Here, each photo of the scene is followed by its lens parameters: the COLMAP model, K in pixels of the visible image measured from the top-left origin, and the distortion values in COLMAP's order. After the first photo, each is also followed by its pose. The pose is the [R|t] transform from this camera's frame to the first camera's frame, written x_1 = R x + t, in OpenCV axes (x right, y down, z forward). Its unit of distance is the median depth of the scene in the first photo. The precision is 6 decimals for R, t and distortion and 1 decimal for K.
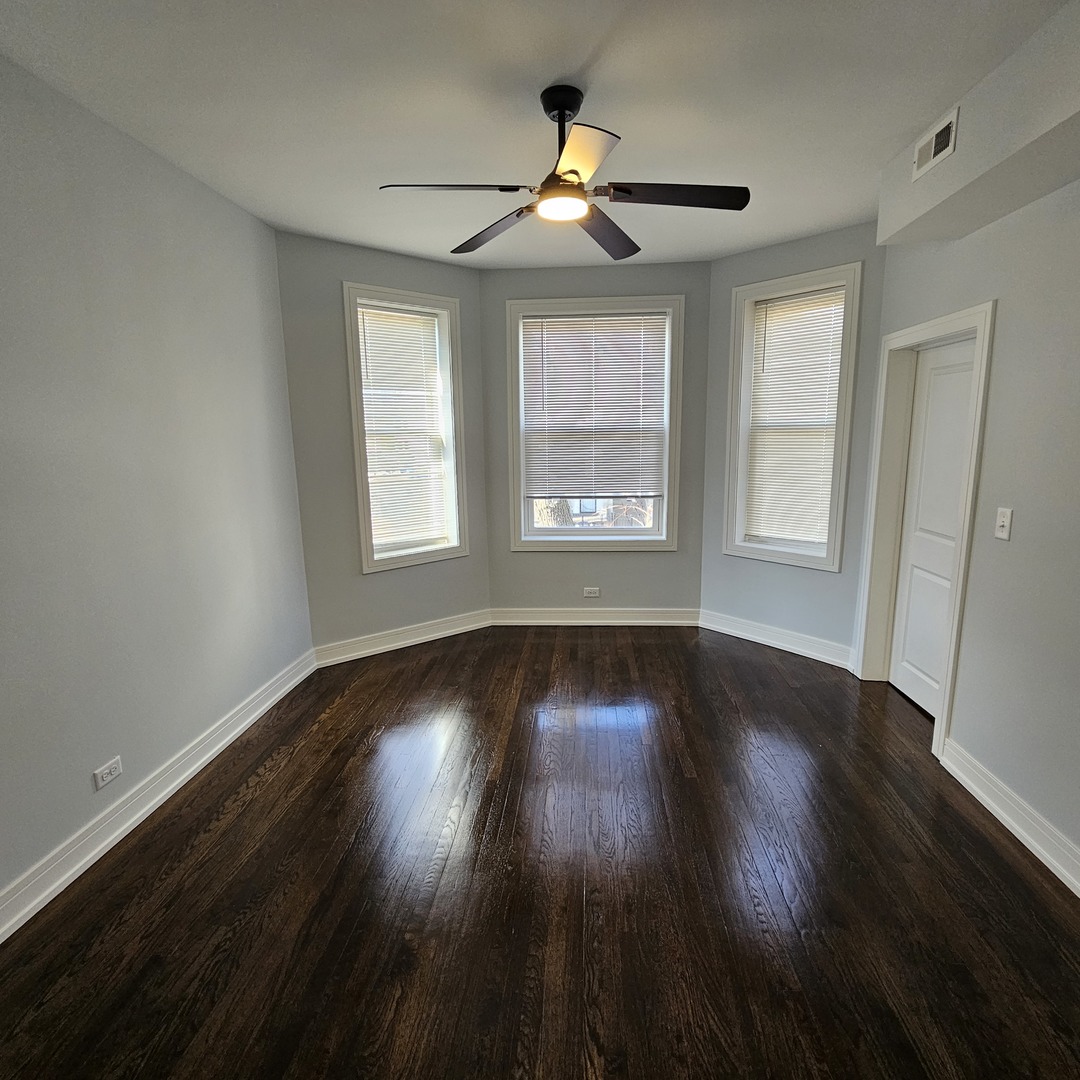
lens RADIAL K [[589.6, 0, 550.3], [0, 589.6, 537.3], [0, 0, 1]] dist [-0.006538, 0.001892]
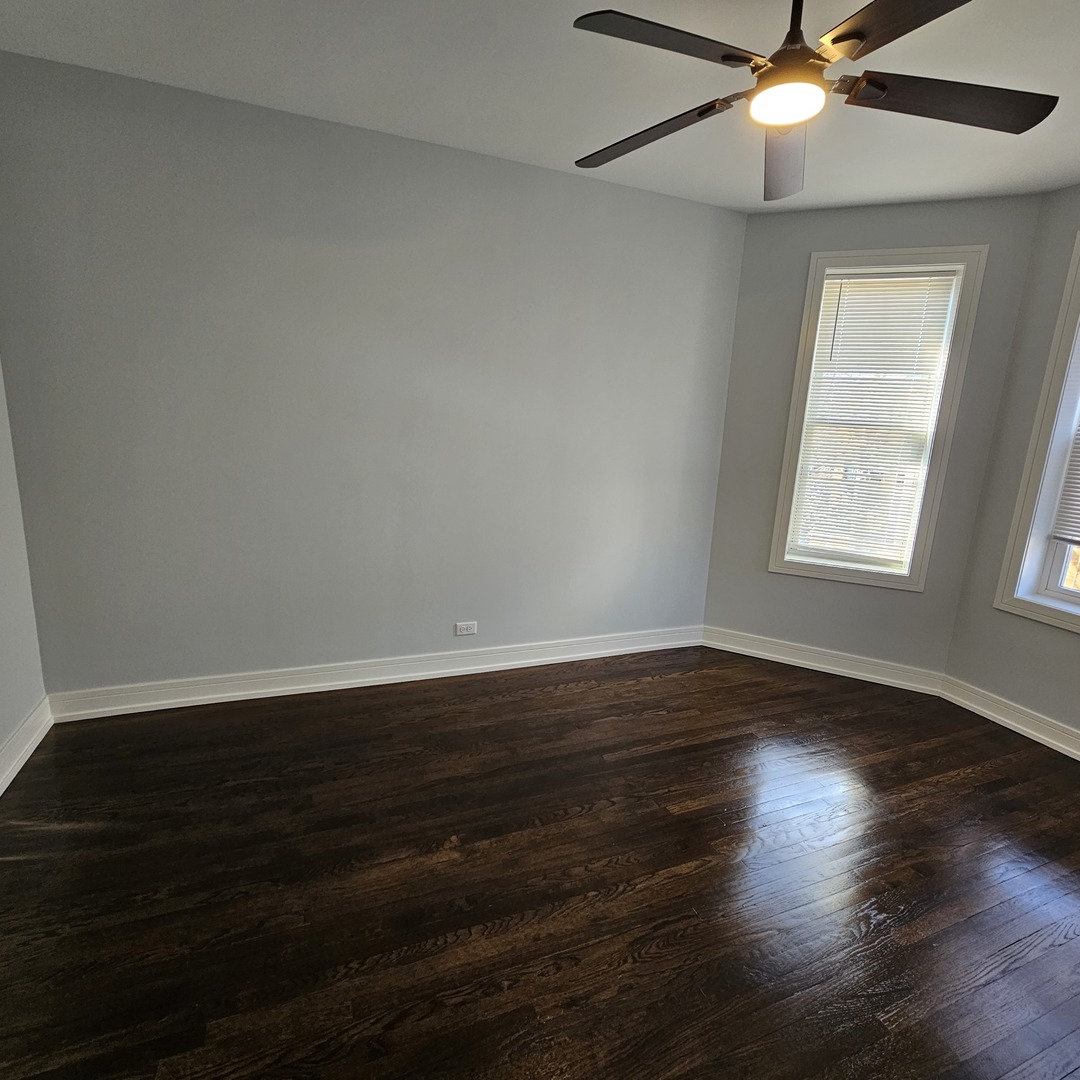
lens RADIAL K [[589.6, 0, 550.3], [0, 589.6, 537.3], [0, 0, 1]] dist [-0.006538, 0.001892]
pose [[0.435140, 0.227201, -0.871225, 0.355502], [-0.217439, 0.965514, 0.143188, -0.051126], [0.873713, 0.127131, 0.469536, 0.269370]]
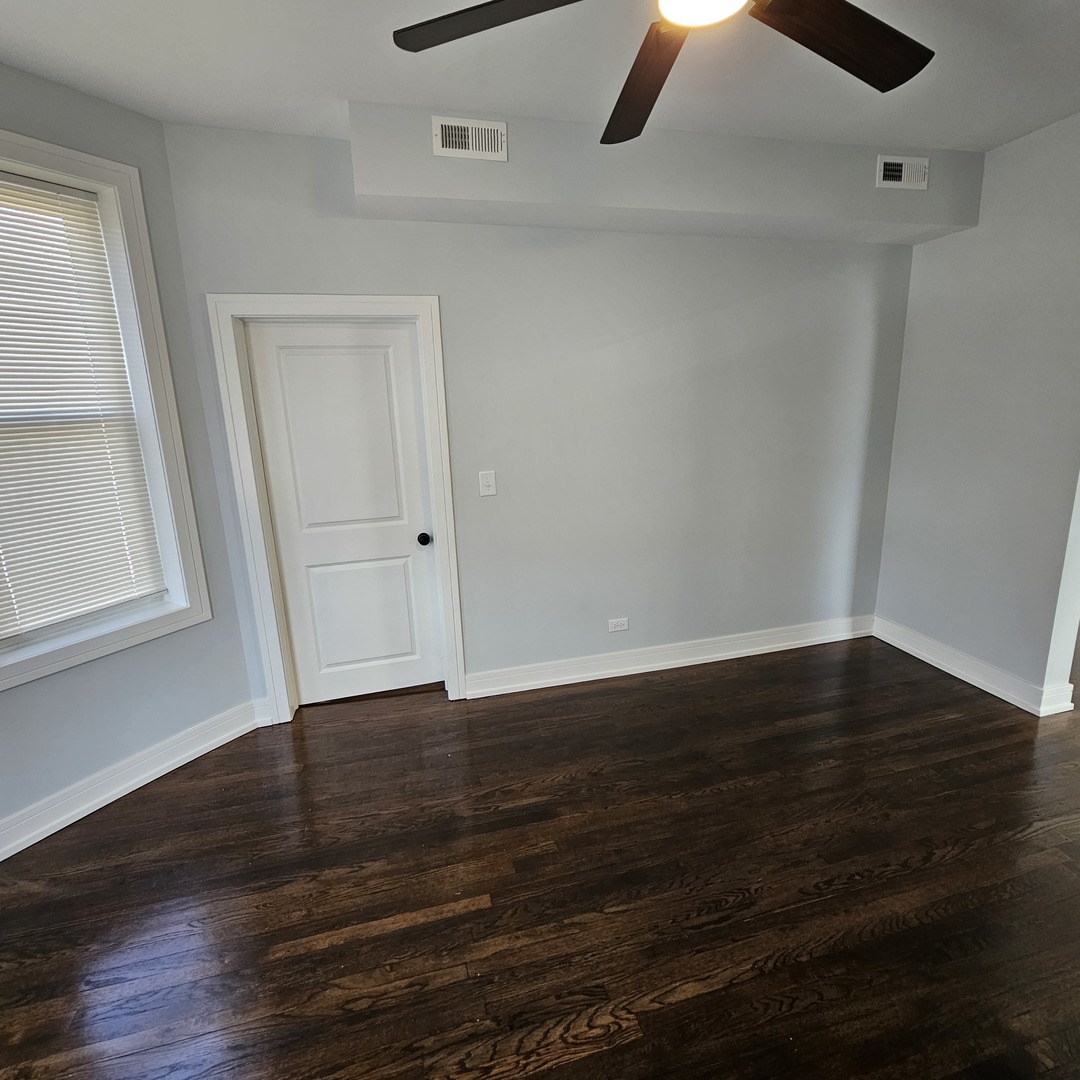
lens RADIAL K [[589.6, 0, 550.3], [0, 589.6, 537.3], [0, 0, 1]] dist [-0.006538, 0.001892]
pose [[-0.323217, -0.193319, 0.926368, -0.298403], [0.205230, 0.941294, 0.268040, -0.144146], [-0.923803, 0.276754, -0.264567, 0.792352]]
